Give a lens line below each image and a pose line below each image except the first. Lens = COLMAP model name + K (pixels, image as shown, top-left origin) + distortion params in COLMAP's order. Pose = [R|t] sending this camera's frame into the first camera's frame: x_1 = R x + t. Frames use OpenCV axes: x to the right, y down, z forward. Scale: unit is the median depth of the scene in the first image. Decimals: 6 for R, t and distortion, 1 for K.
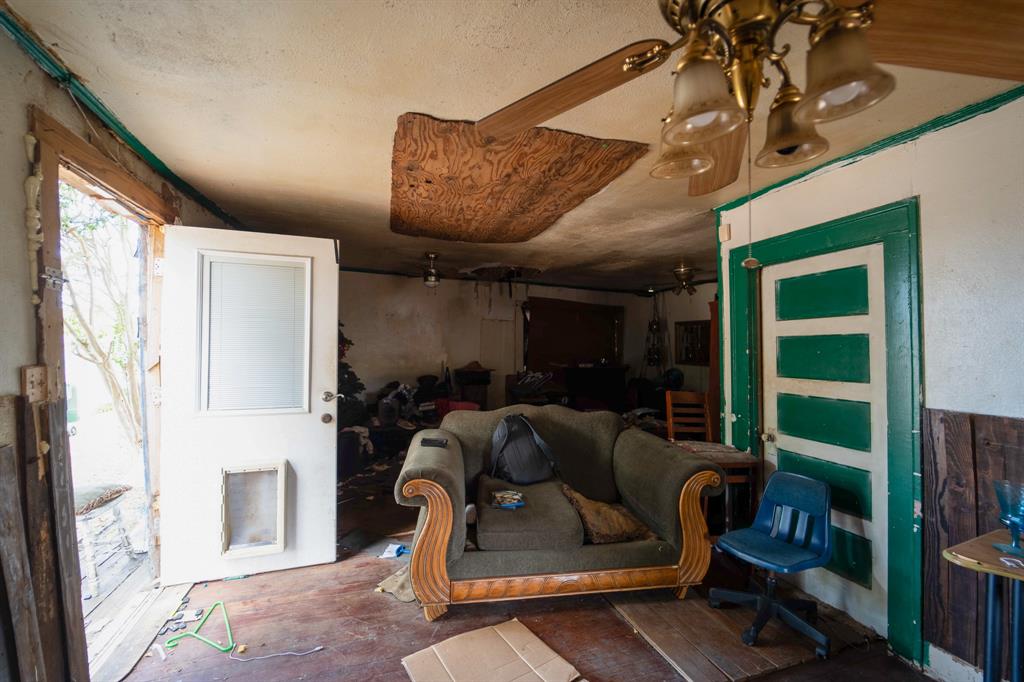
lens RADIAL K [[419.5, 0, 517.9], [0, 419.5, 344.3], [0, 0, 1]] dist [-0.012343, -0.000968]
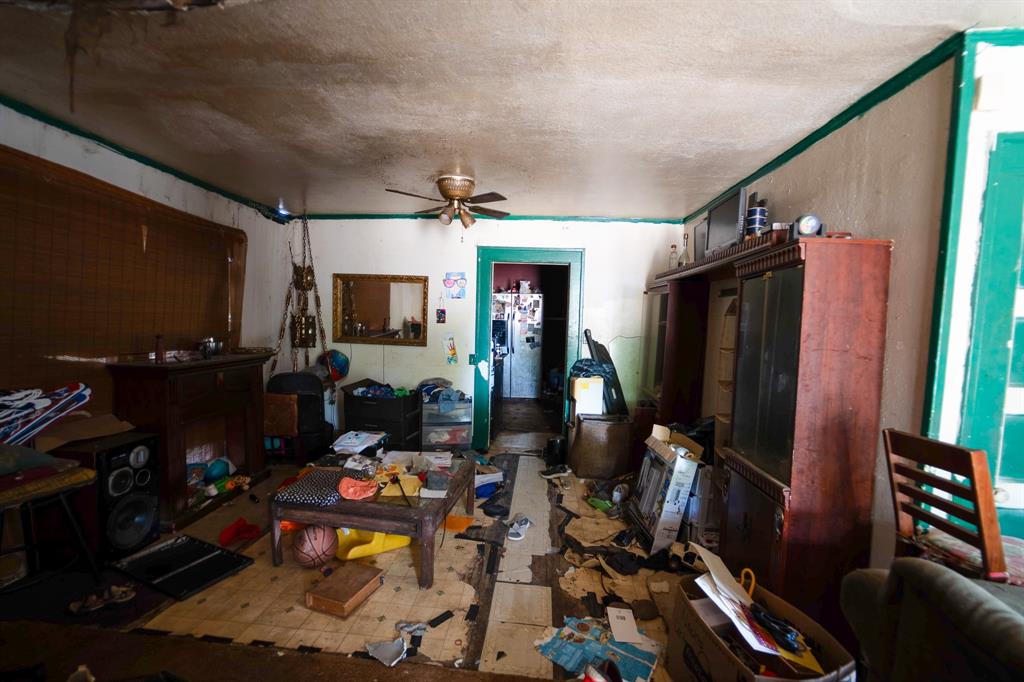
lens RADIAL K [[419.5, 0, 513.5], [0, 419.5, 345.9], [0, 0, 1]] dist [-0.012343, -0.000968]
pose [[0.430314, -0.053786, 0.901076, -0.179431], [-0.029962, 0.996822, 0.073810, -0.003169], [-0.902182, -0.058760, 0.427335, 1.401095]]
